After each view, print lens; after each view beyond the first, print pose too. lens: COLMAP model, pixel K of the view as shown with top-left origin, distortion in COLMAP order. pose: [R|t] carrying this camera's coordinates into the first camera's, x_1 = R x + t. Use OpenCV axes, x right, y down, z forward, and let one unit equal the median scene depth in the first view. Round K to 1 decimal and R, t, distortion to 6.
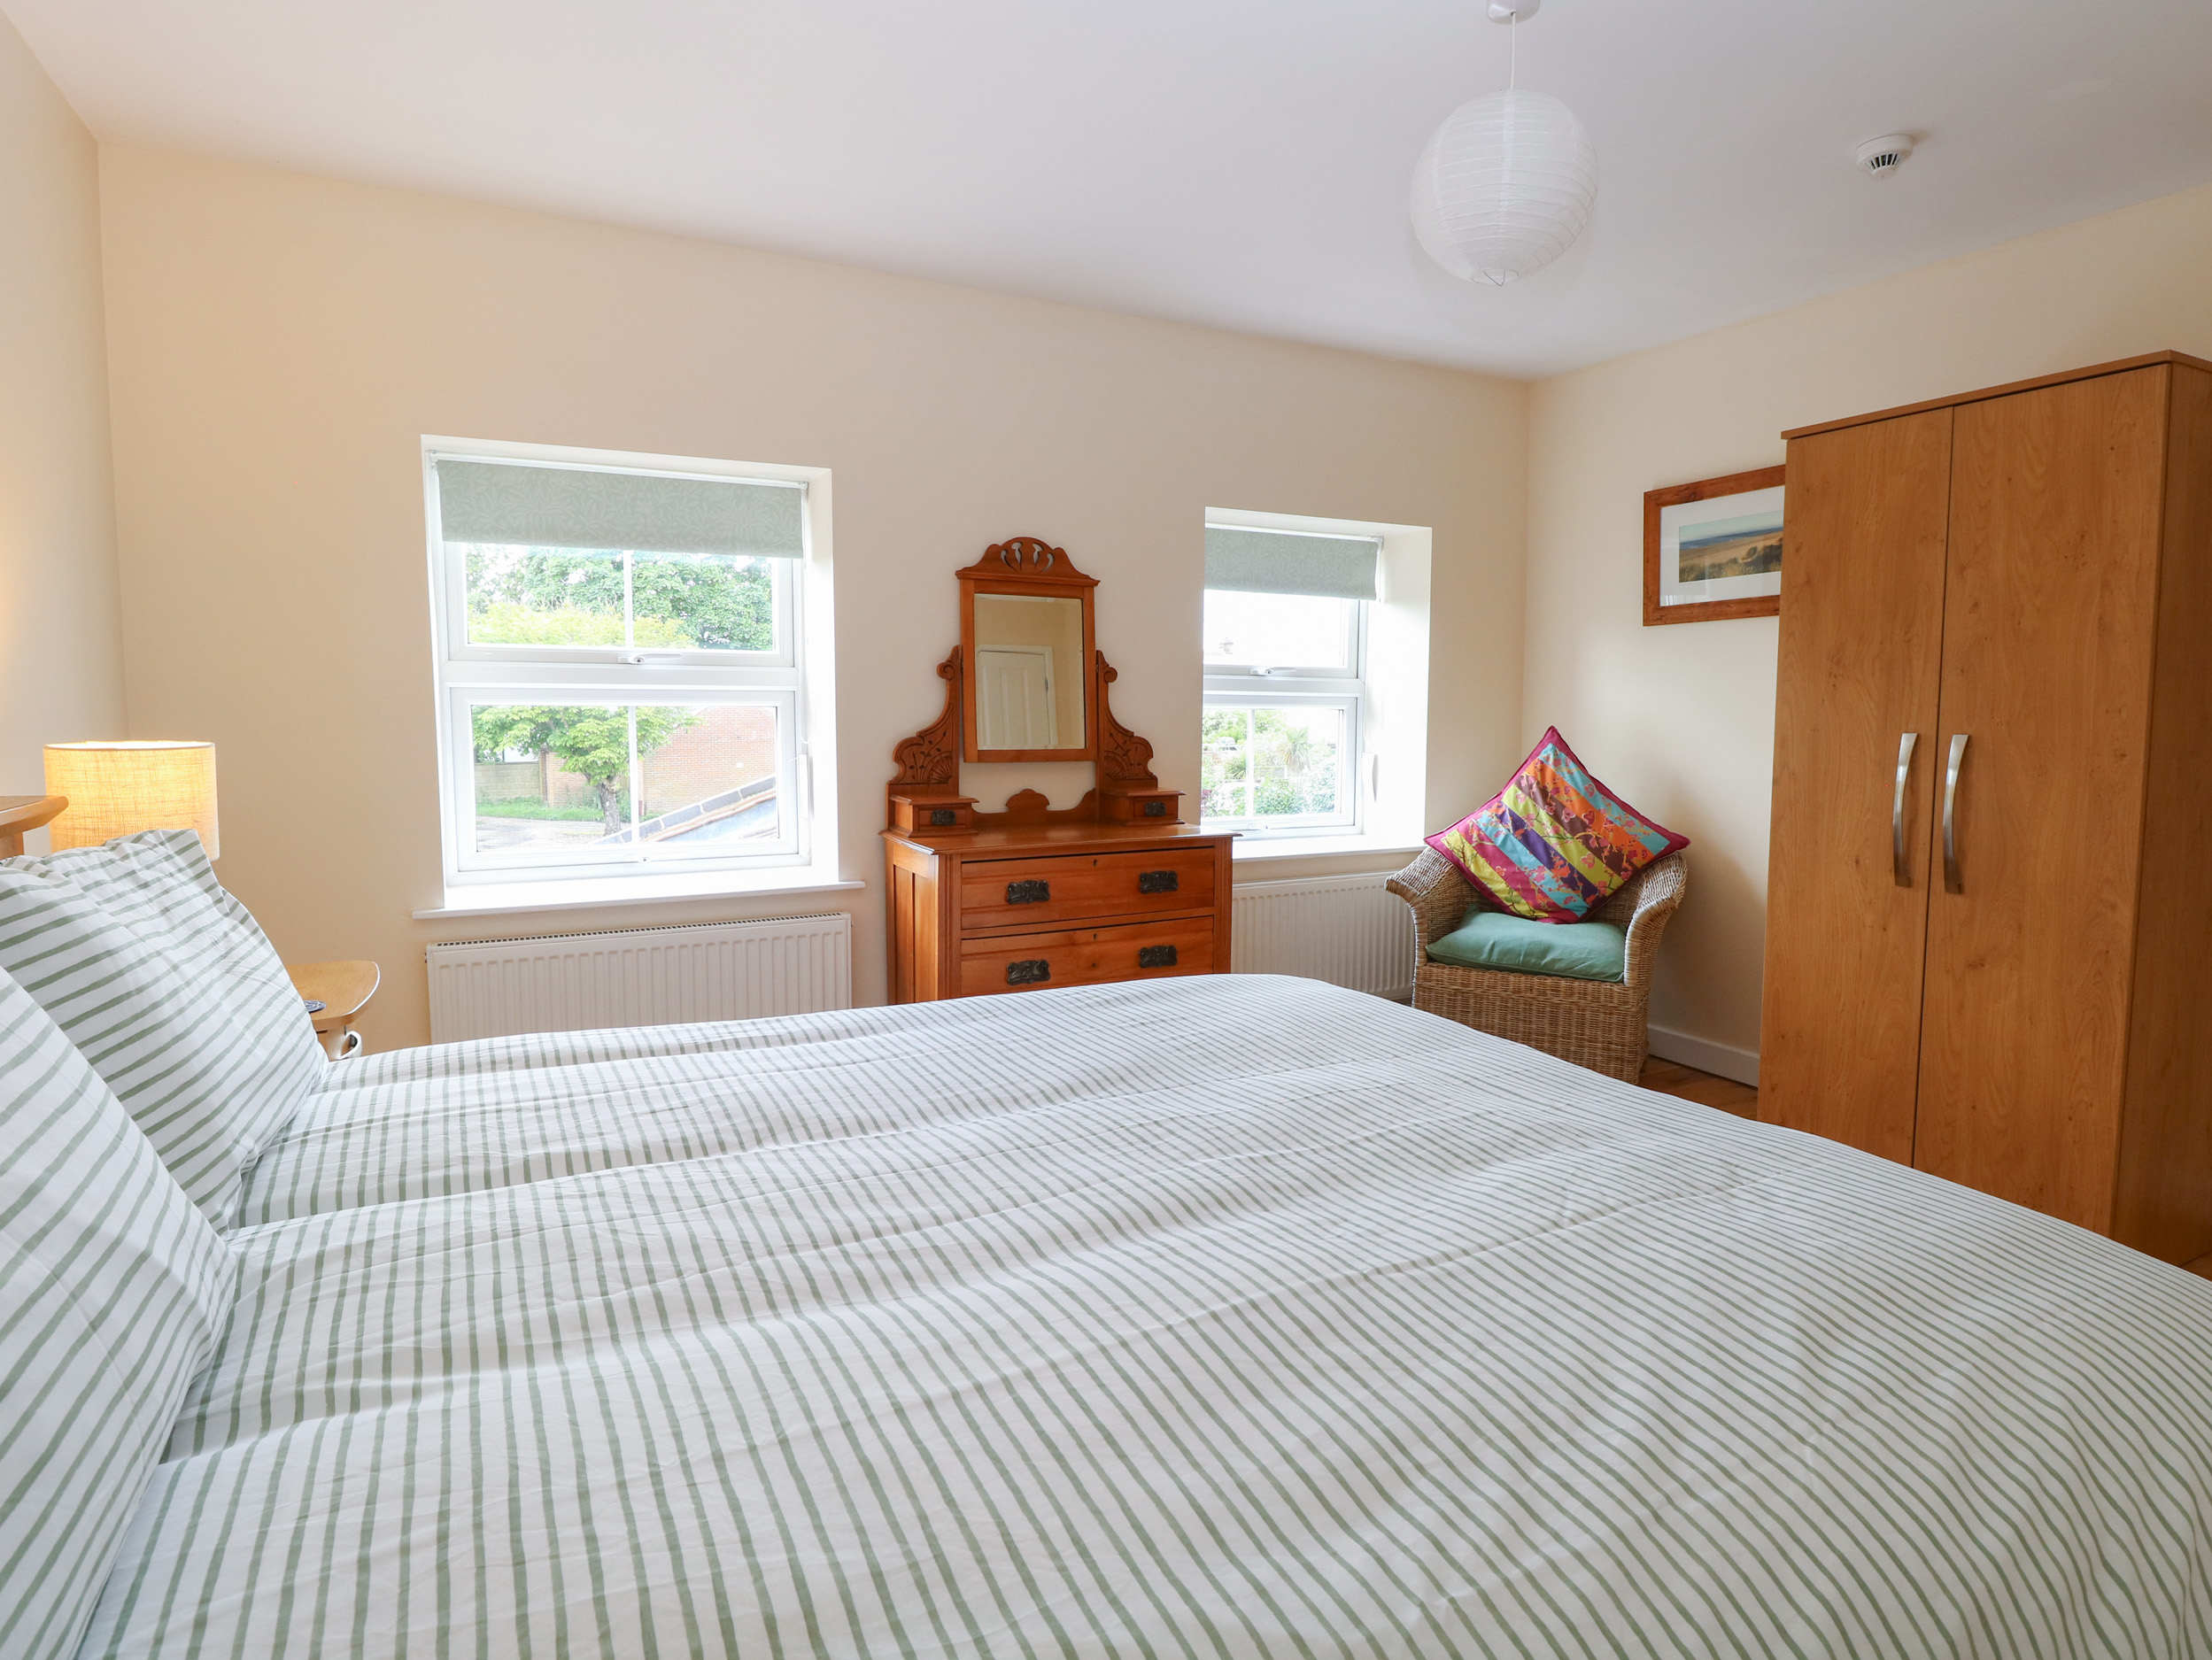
lens RADIAL K [[1212.5, 0, 1107.3], [0, 1212.5, 828.2], [0, 0, 1]] dist [-0.013829, -0.004097]
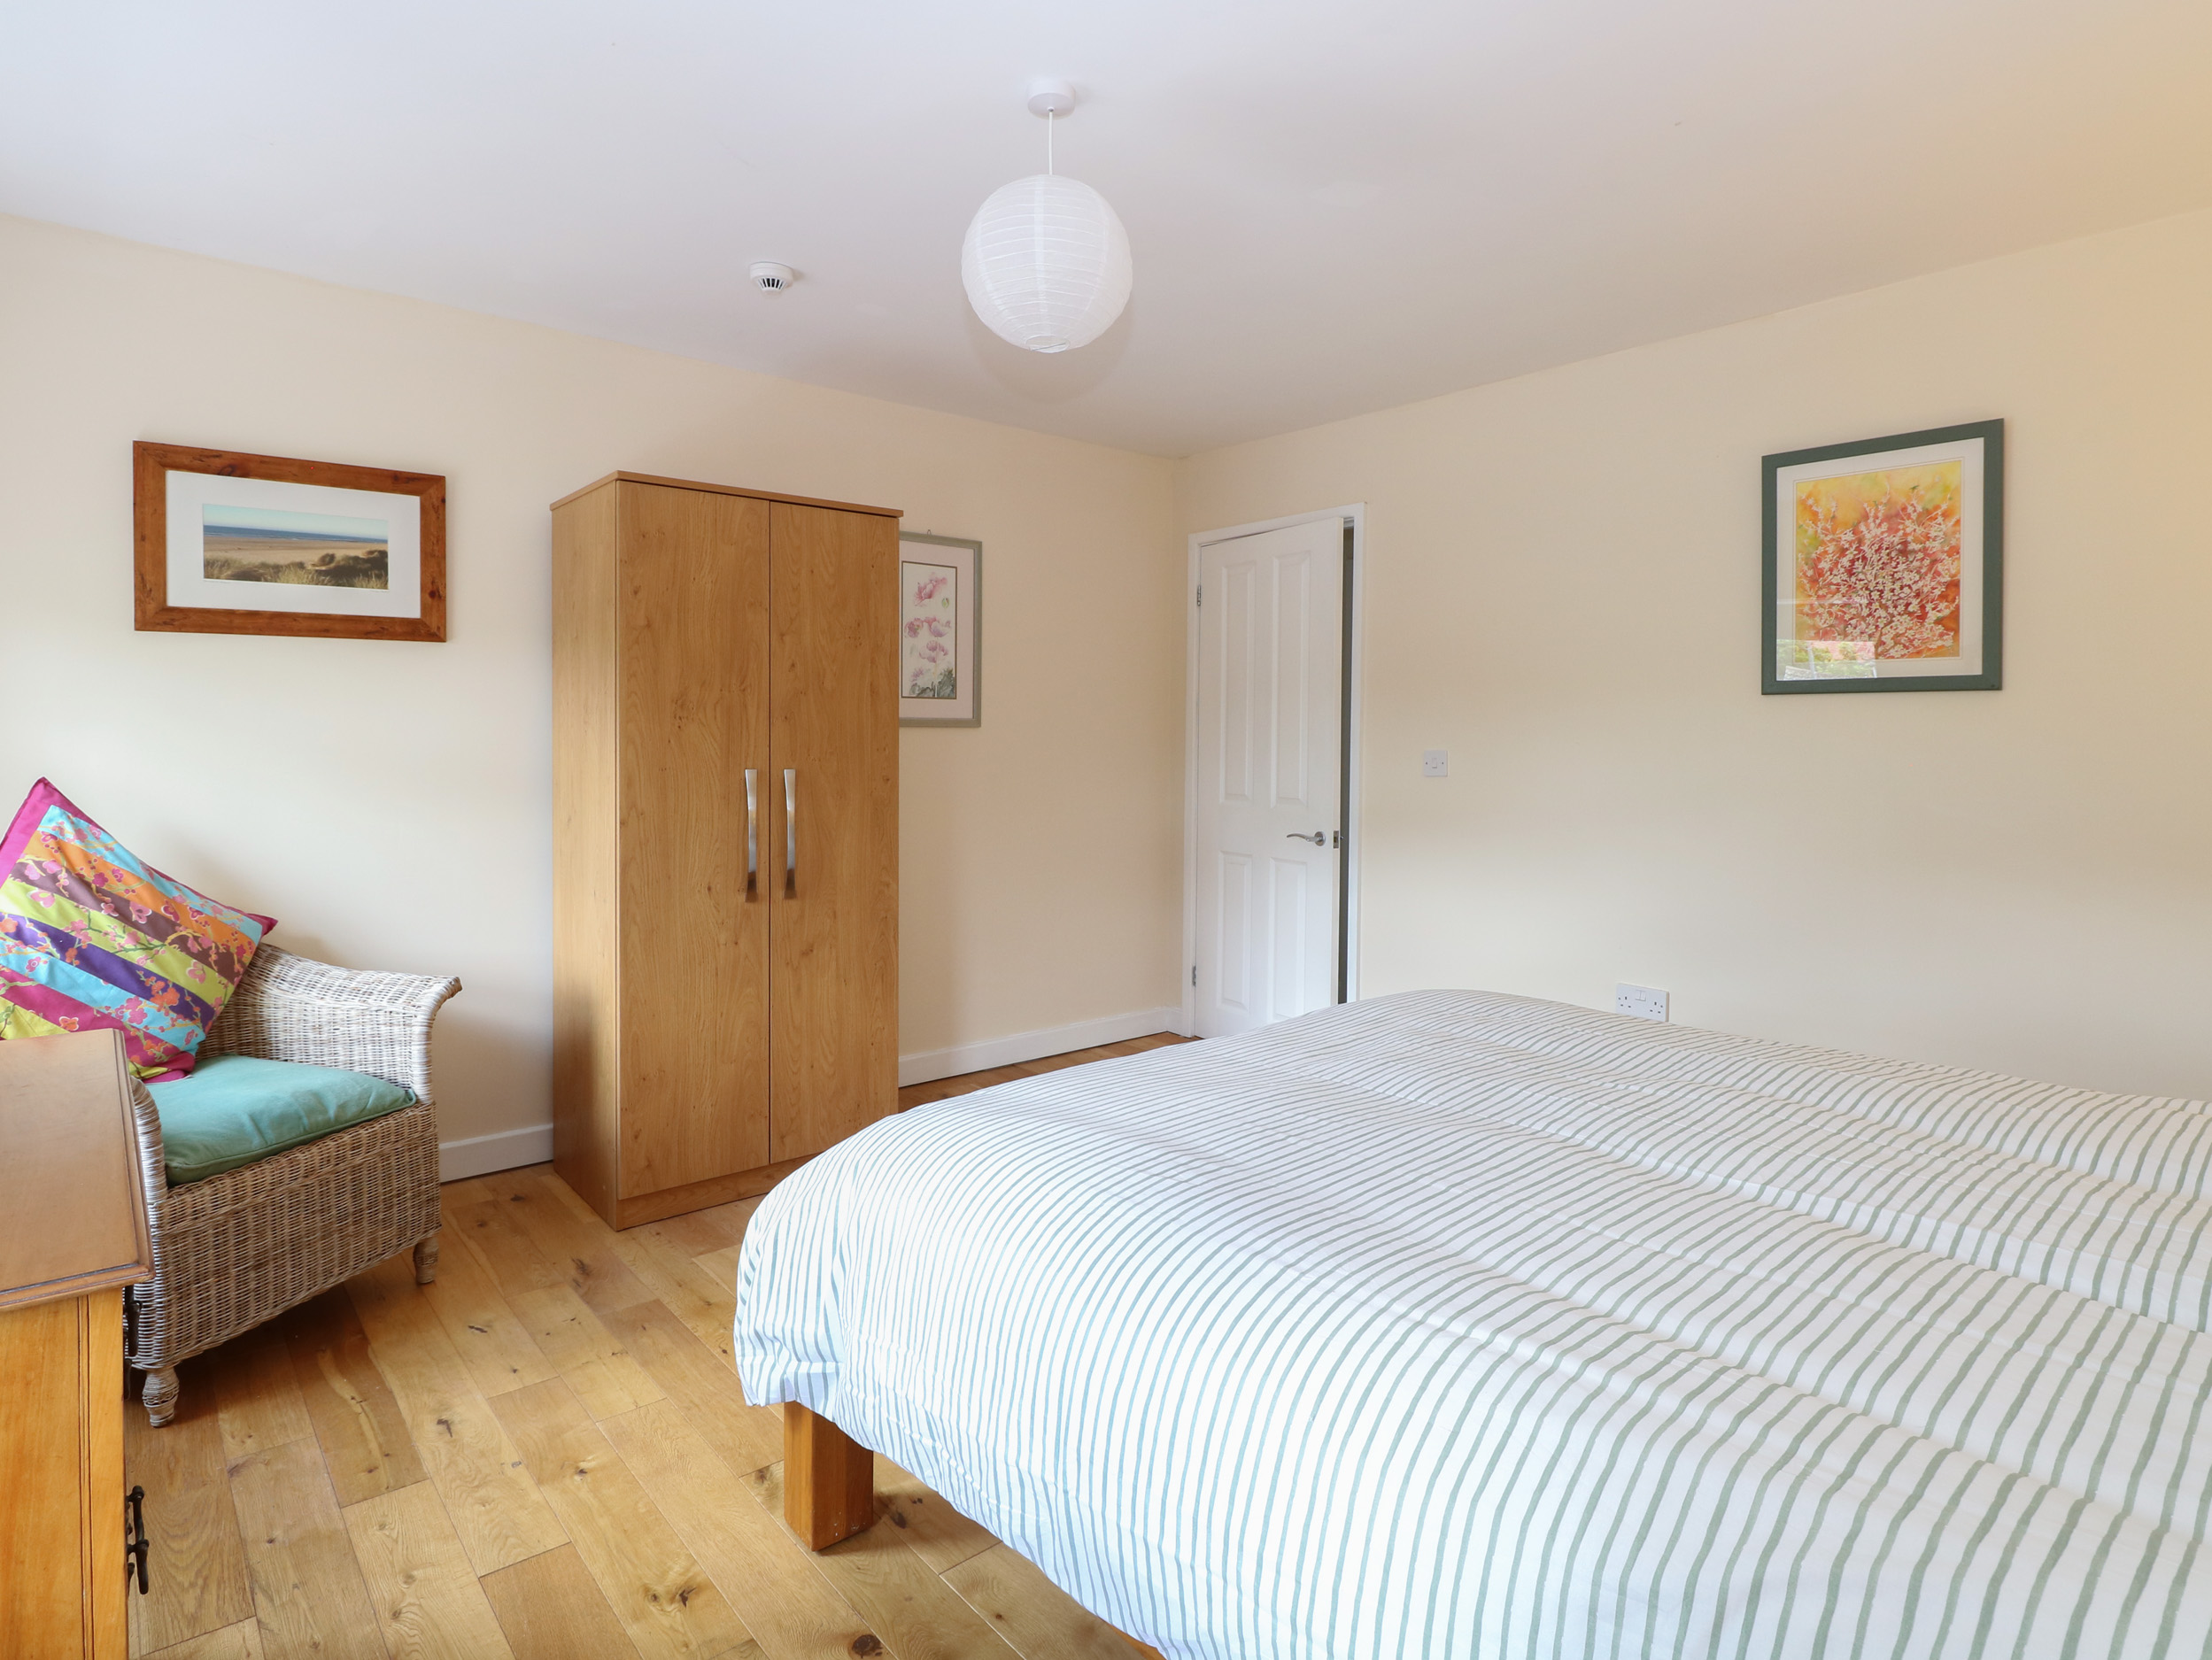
lens RADIAL K [[1212.5, 0, 1093.8], [0, 1212.5, 765.2], [0, 0, 1]] dist [-0.013829, -0.004097]
pose [[-0.251115, -0.021285, 0.967723, -0.417106], [0.091913, 0.994716, 0.045729, -0.080946], [-0.963584, 0.100430, -0.247832, 0.740804]]
